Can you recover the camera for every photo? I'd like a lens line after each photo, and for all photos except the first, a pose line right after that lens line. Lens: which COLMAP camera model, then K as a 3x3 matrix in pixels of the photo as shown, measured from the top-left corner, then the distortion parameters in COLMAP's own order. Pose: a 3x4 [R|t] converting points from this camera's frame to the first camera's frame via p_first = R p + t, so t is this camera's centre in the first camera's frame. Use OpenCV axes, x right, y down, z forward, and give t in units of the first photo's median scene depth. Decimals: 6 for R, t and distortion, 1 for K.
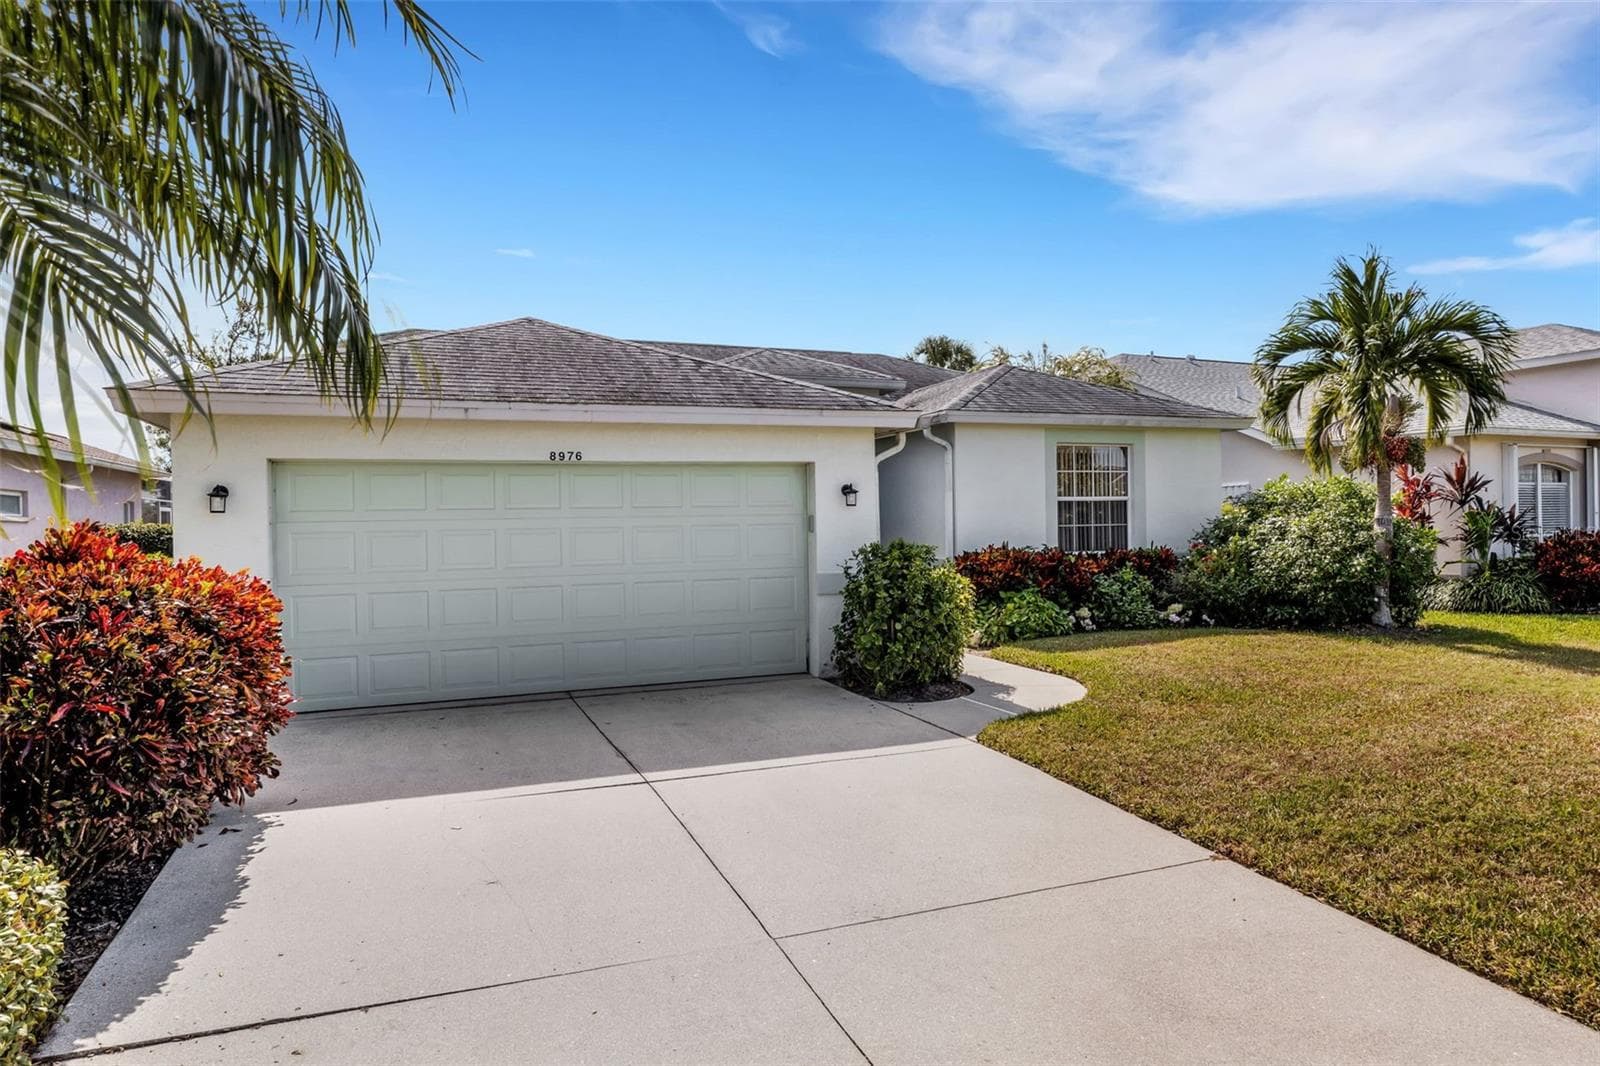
lens RADIAL K [[977.6, 0, 801.8], [0, 977.6, 531.0], [0, 0, 1]] dist [-0.001067, -0.002036]
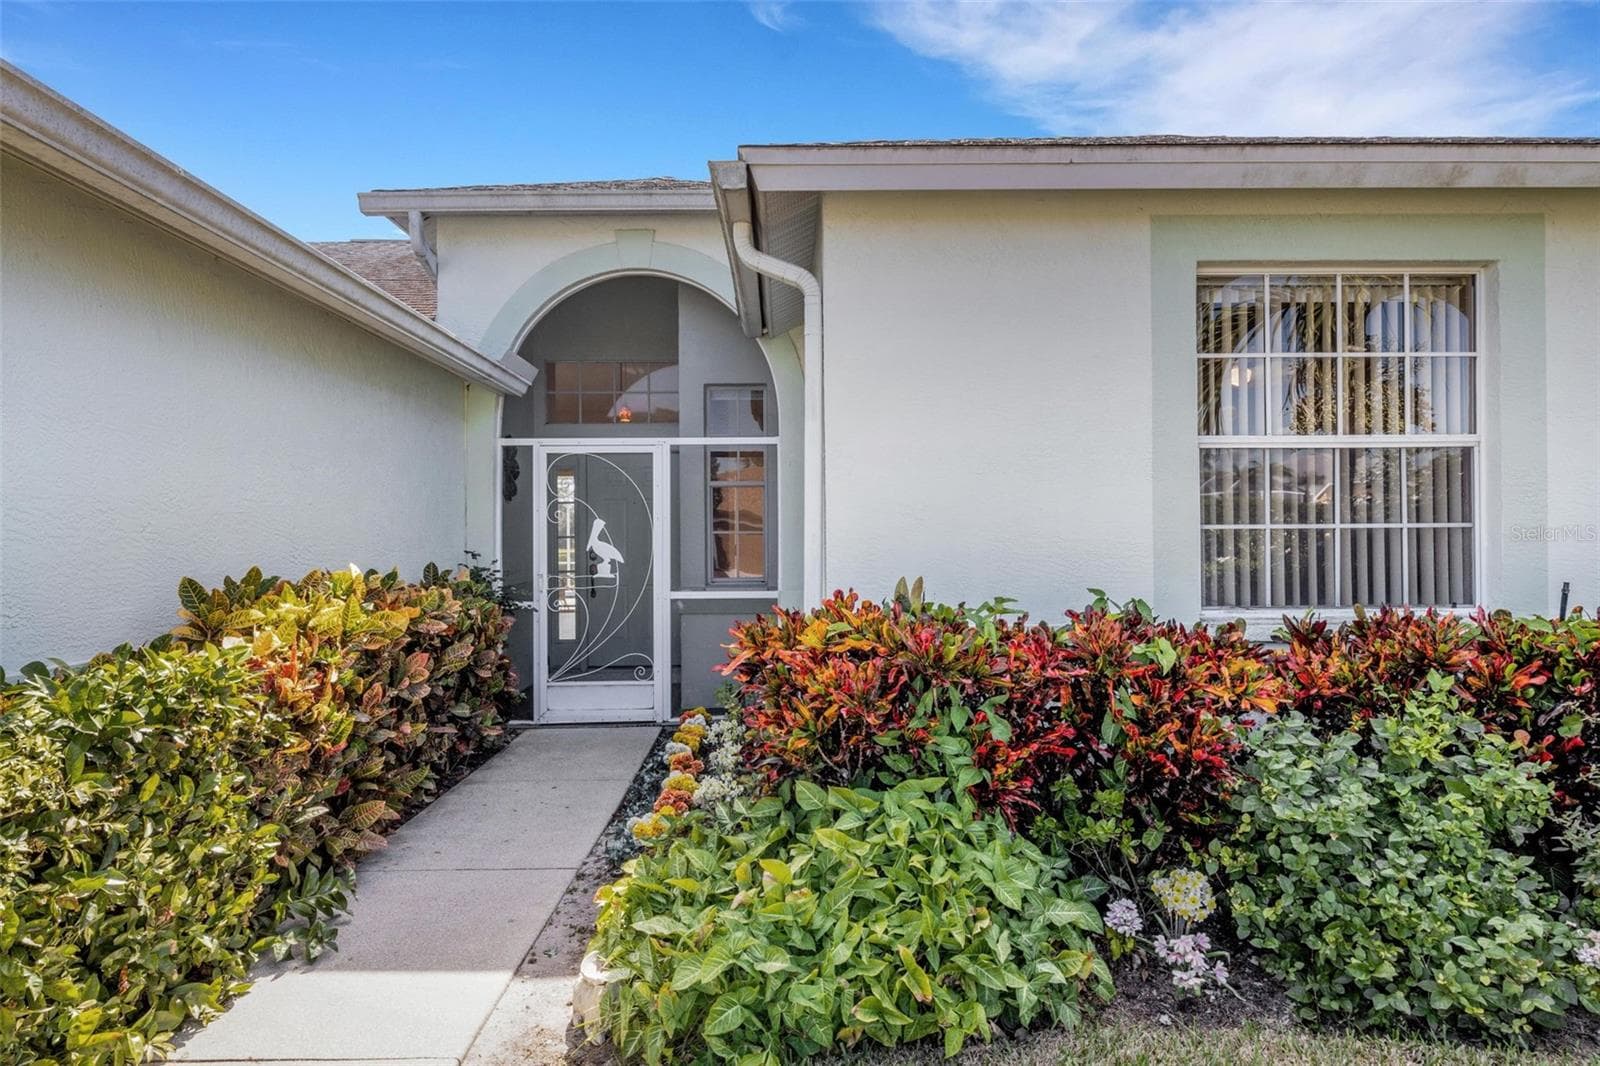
lens RADIAL K [[977.6, 0, 791.3], [0, 977.6, 532.2], [0, 0, 1]] dist [-0.001067, -0.002036]
pose [[0.934694, 0.008414, -0.355355, 0.272272], [-0.010491, 0.999937, -0.003918, -0.001613], [0.355300, 0.007390, 0.934723, 0.718967]]
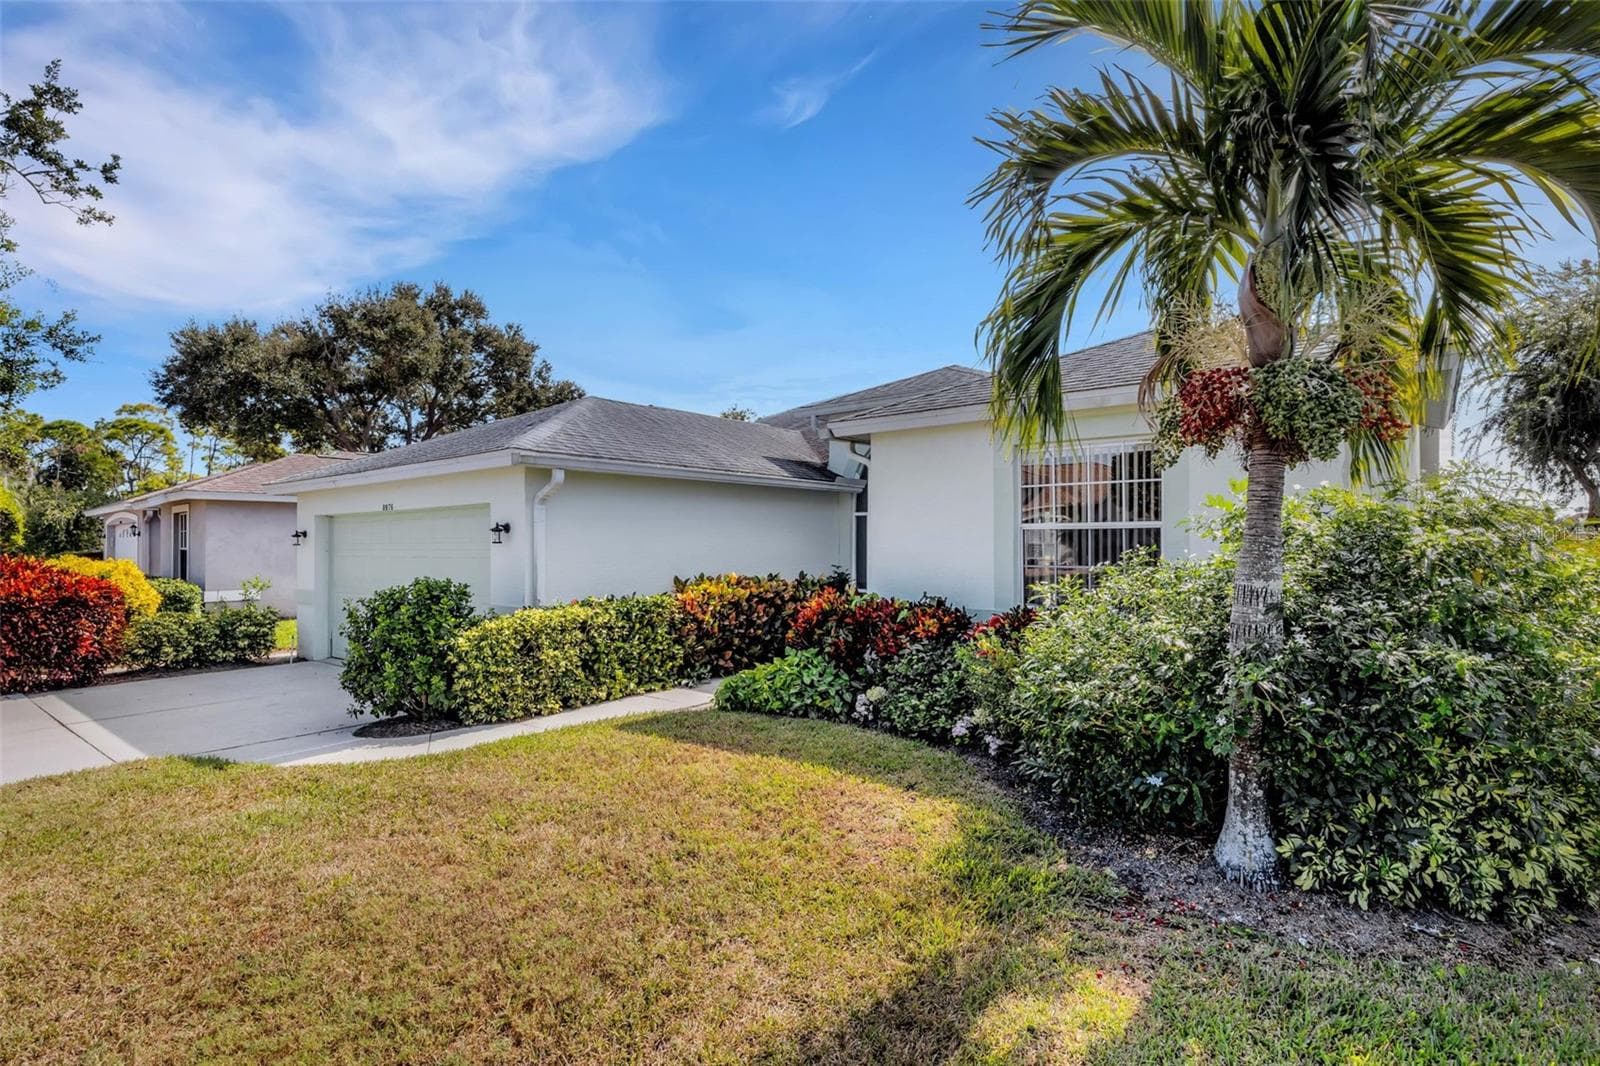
lens RADIAL K [[742.6, 0, 802.1], [0, 742.6, 537.7], [0, 0, 1]] dist [0.007976, -0.000420]
pose [[0.519919, 0.007225, -0.854185, 0.685120], [-0.009620, 0.999950, 0.002603, -0.027687], [0.854161, 0.006864, 0.519963, 0.649318]]
